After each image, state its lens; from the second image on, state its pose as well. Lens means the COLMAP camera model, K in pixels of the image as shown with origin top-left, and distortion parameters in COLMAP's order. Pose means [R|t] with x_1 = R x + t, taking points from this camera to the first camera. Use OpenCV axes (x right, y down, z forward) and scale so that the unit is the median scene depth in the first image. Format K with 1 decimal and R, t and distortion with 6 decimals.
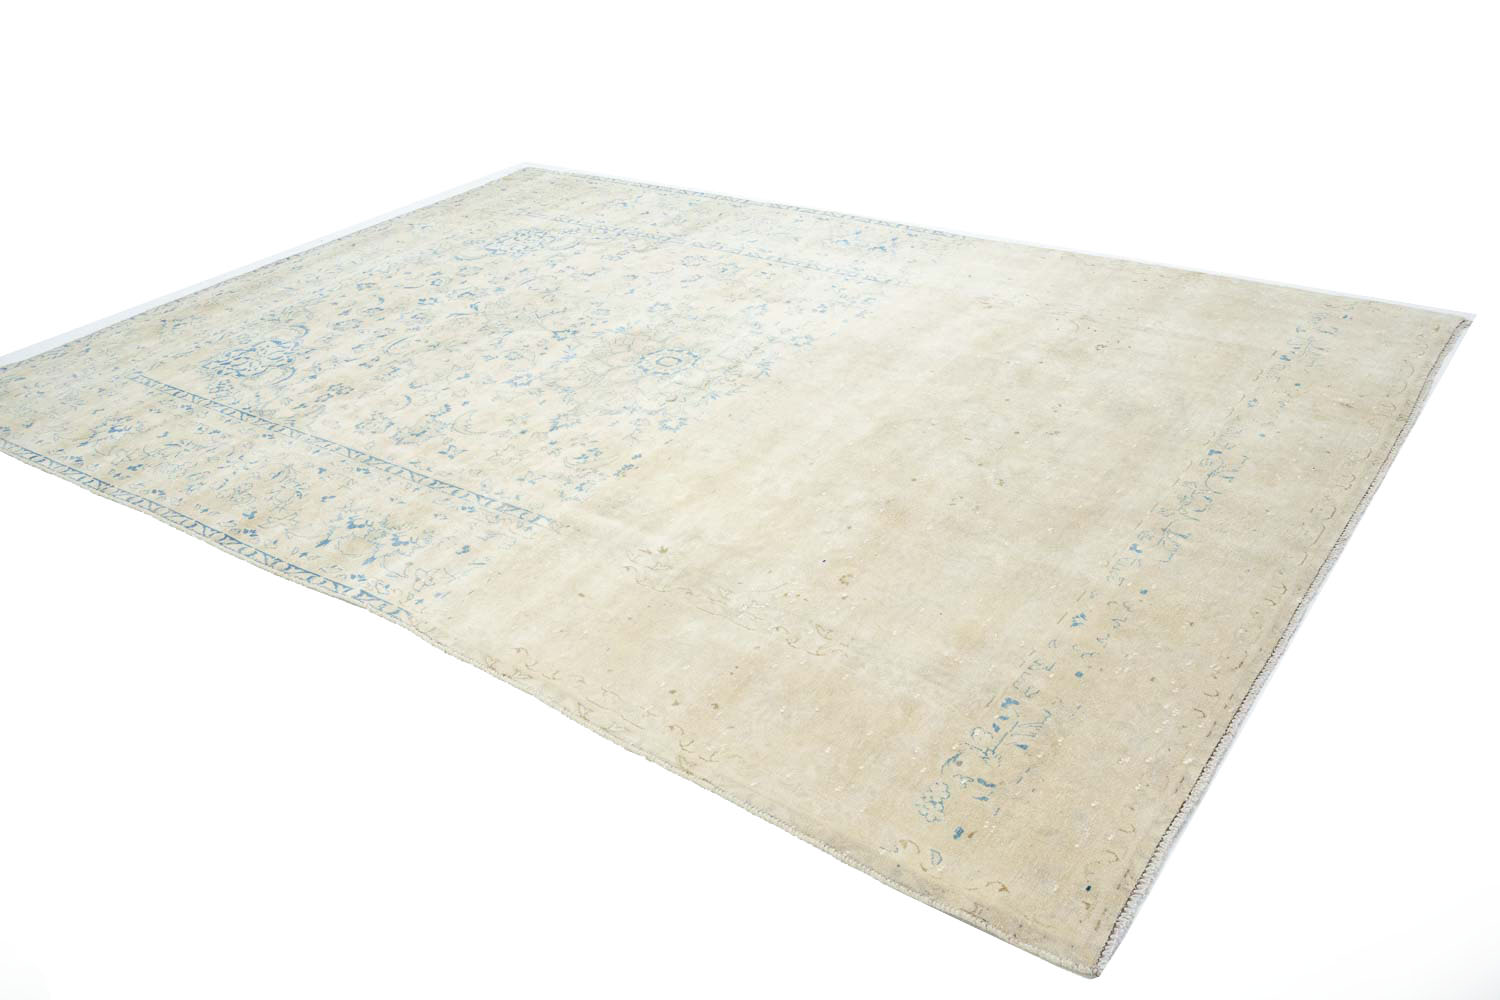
lens RADIAL K [[1236.5, 0, 727.6], [0, 1236.5, 522.6], [0, 0, 1]] dist [0.000328, 0.004626]
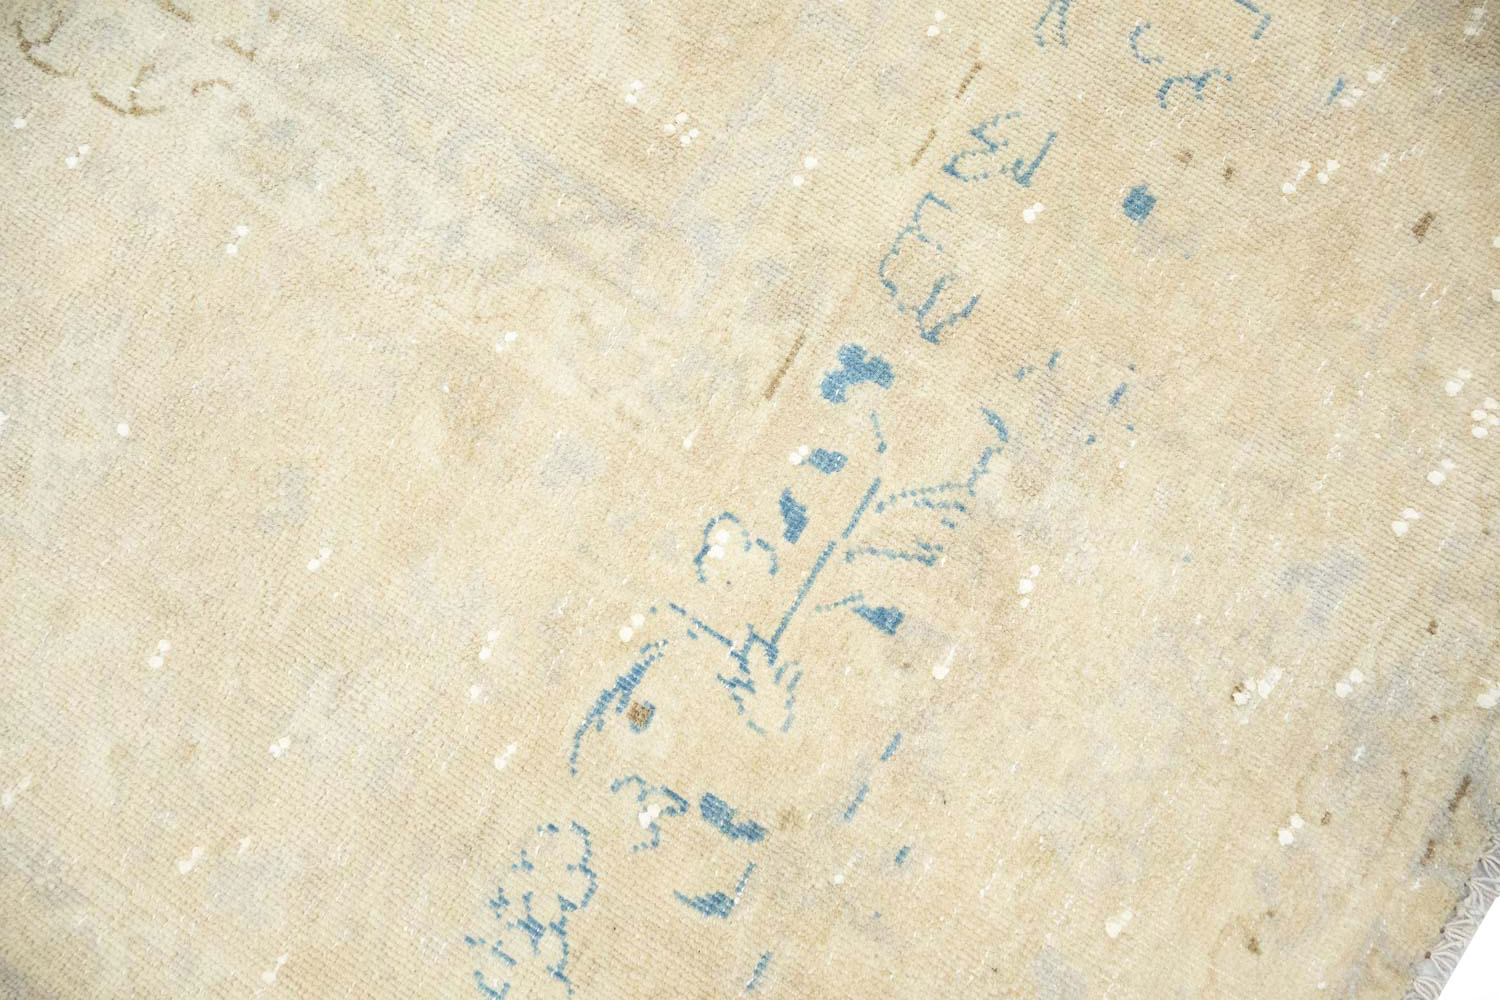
lens RADIAL K [[1236.5, 0, 751.2], [0, 1236.5, 500.1], [0, 0, 1]] dist [0.000328, 0.004626]
pose [[0.995006, -0.091226, 0.040520, 0.178452], [0.026667, 0.634110, 0.772783, -0.034708], [-0.096192, -0.767842, 0.633376, 0.754851]]
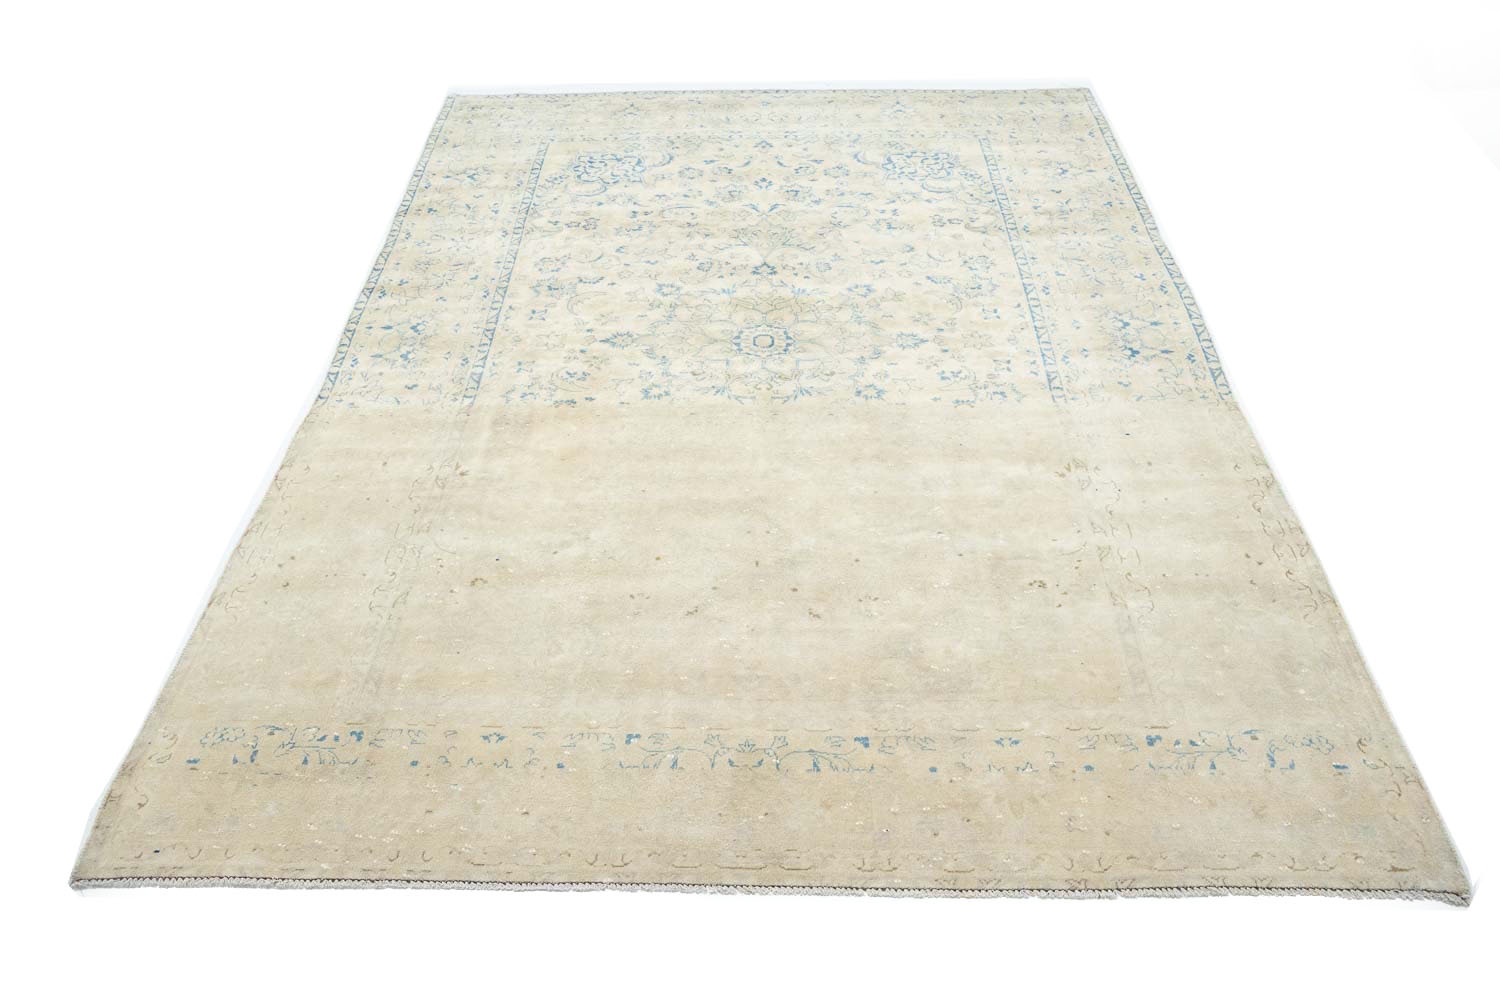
lens RADIAL K [[1236.5, 0, 736.3], [0, 1236.5, 498.2], [0, 0, 1]] dist [0.000328, 0.004626]
pose [[0.573341, 0.574838, -0.583816, 0.911515], [-0.445836, 0.816722, 0.366326, -0.577353], [0.687394, 0.050256, 0.724544, 0.357282]]
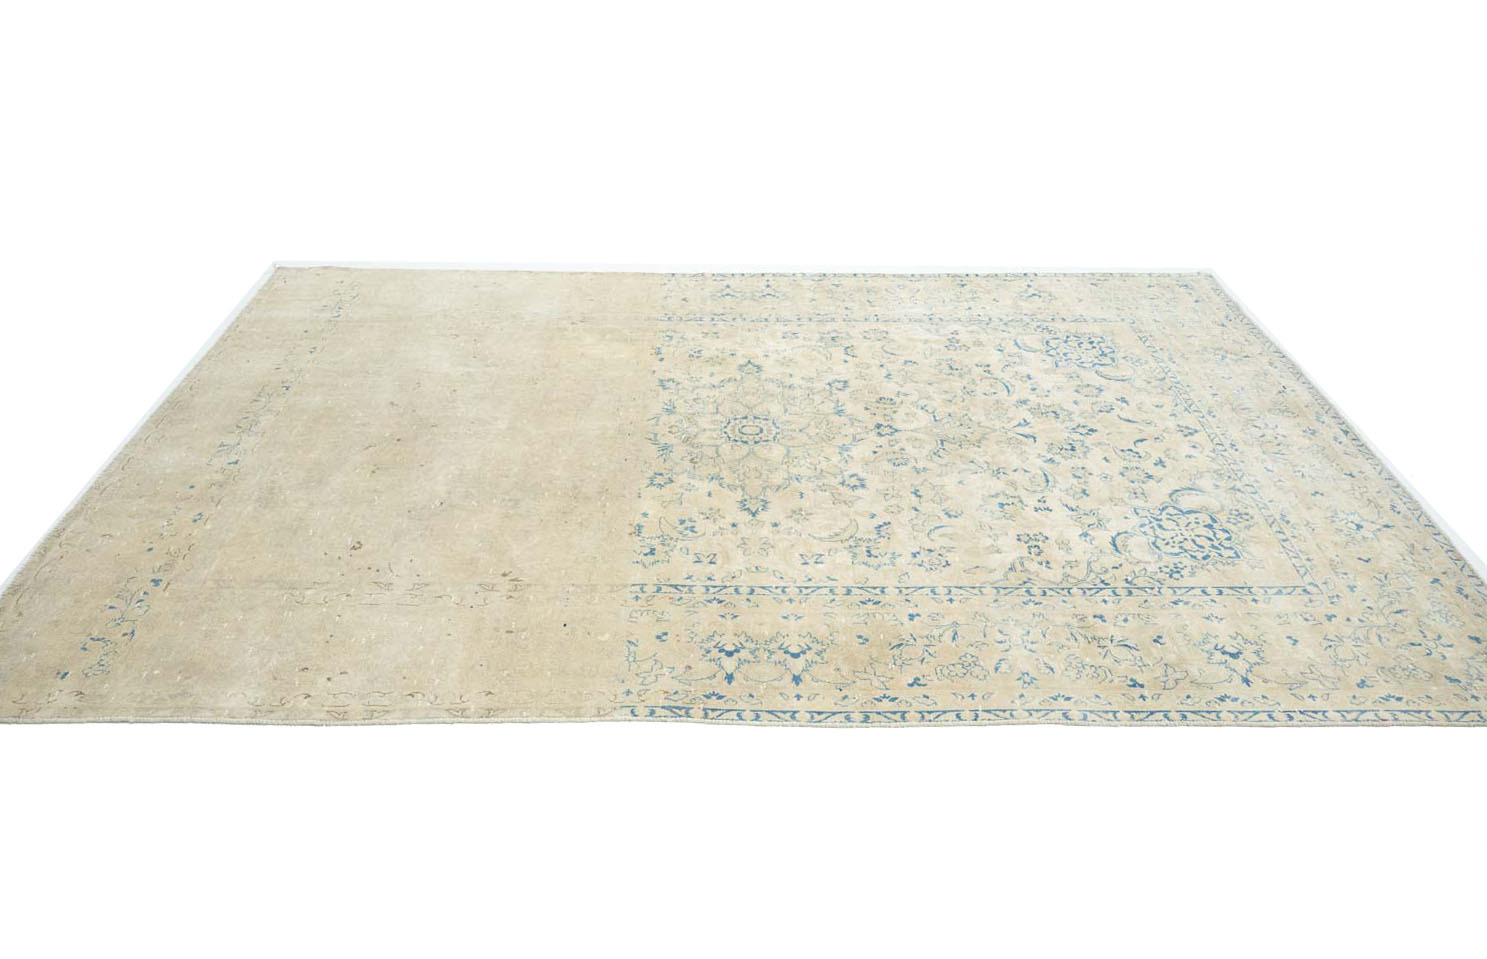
lens RADIAL K [[1247.3, 0, 735.1], [0, 1247.3, 479.3], [0, 0, 1]] dist [0.004971, -0.002712]
pose [[-0.794384, 0.360102, -0.489164, 0.736192], [-0.286155, 0.488492, 0.824312, -1.450954], [0.535789, 0.794797, -0.285005, 1.961303]]
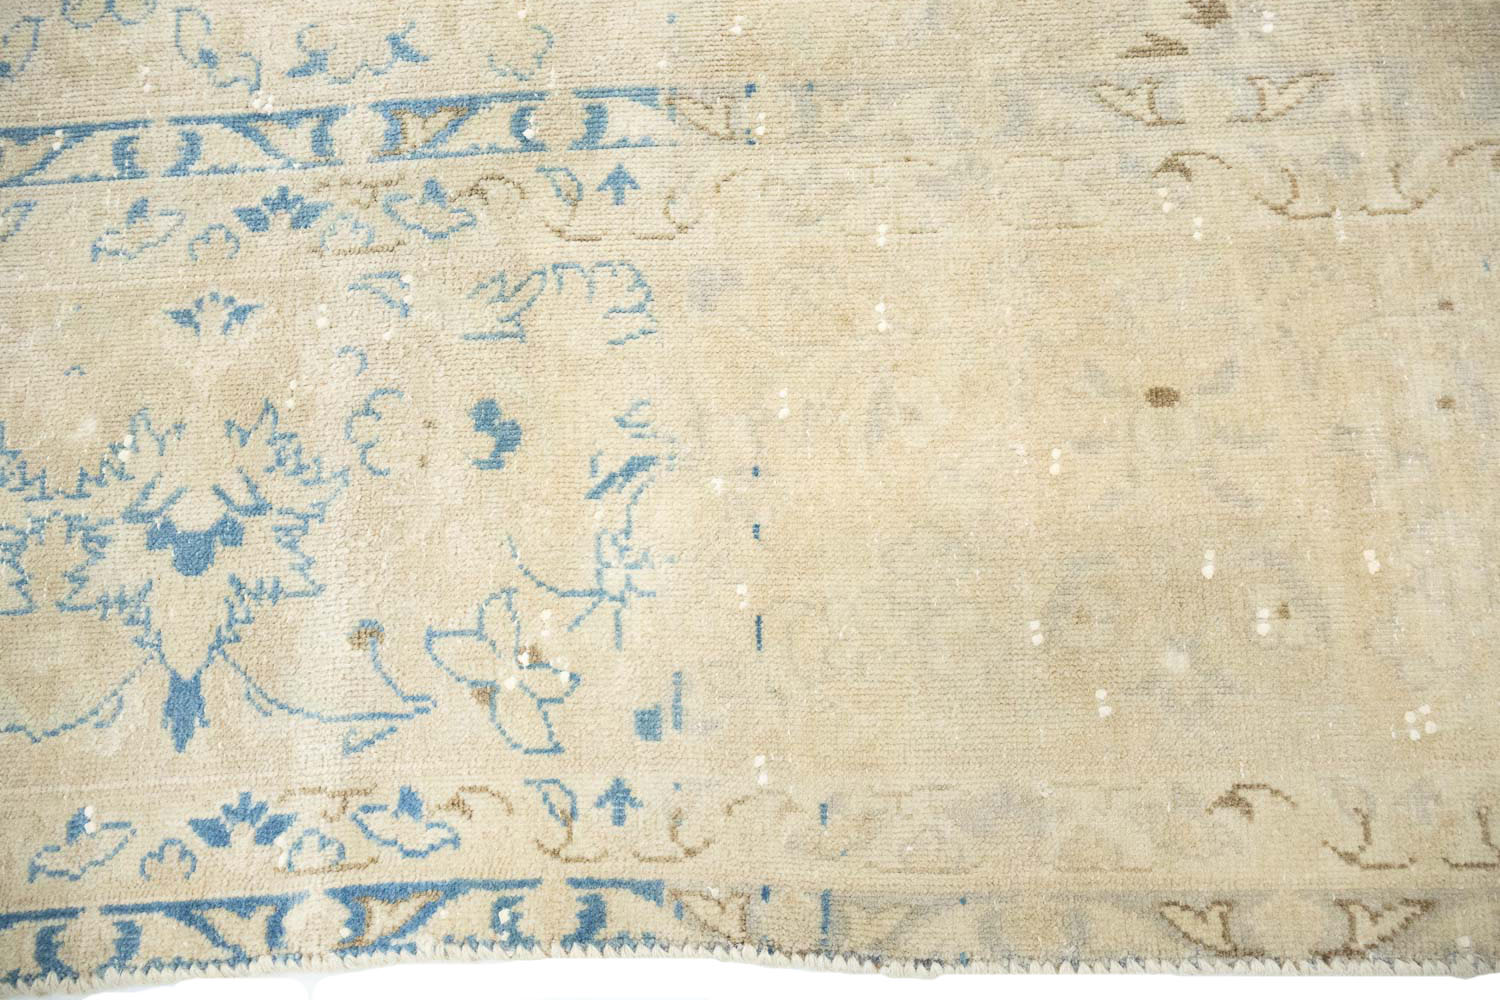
lens RADIAL K [[1236.5, 0, 743.8], [0, 1236.5, 498.9], [0, 0, 1]] dist [0.000328, 0.004626]
pose [[0.790186, -0.592899, 0.155165, -0.252847], [0.318338, 0.613416, 0.722760, -0.144452], [-0.523704, -0.521720, 0.673455, 0.931955]]
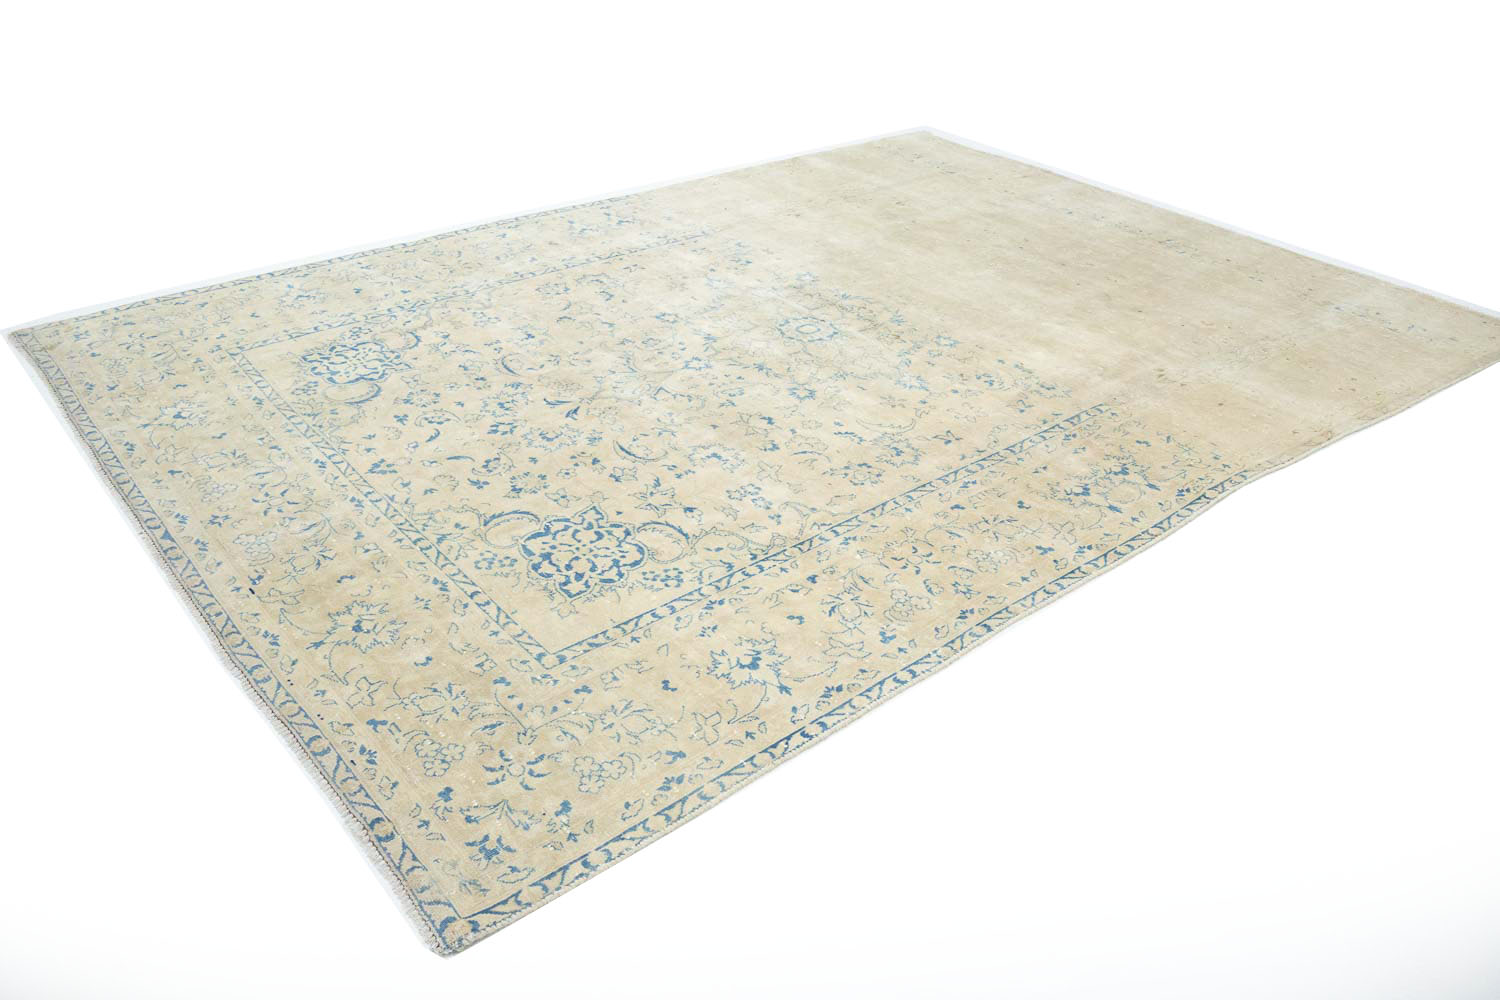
lens RADIAL K [[1236.5, 0, 738.1], [0, 1236.5, 499.2], [0, 0, 1]] dist [0.000328, 0.004626]
pose [[0.249938, -0.442500, 0.861234, -1.474477], [0.476462, 0.830530, 0.288451, -0.493589], [-0.842920, 0.338250, 0.418416, 0.988947]]
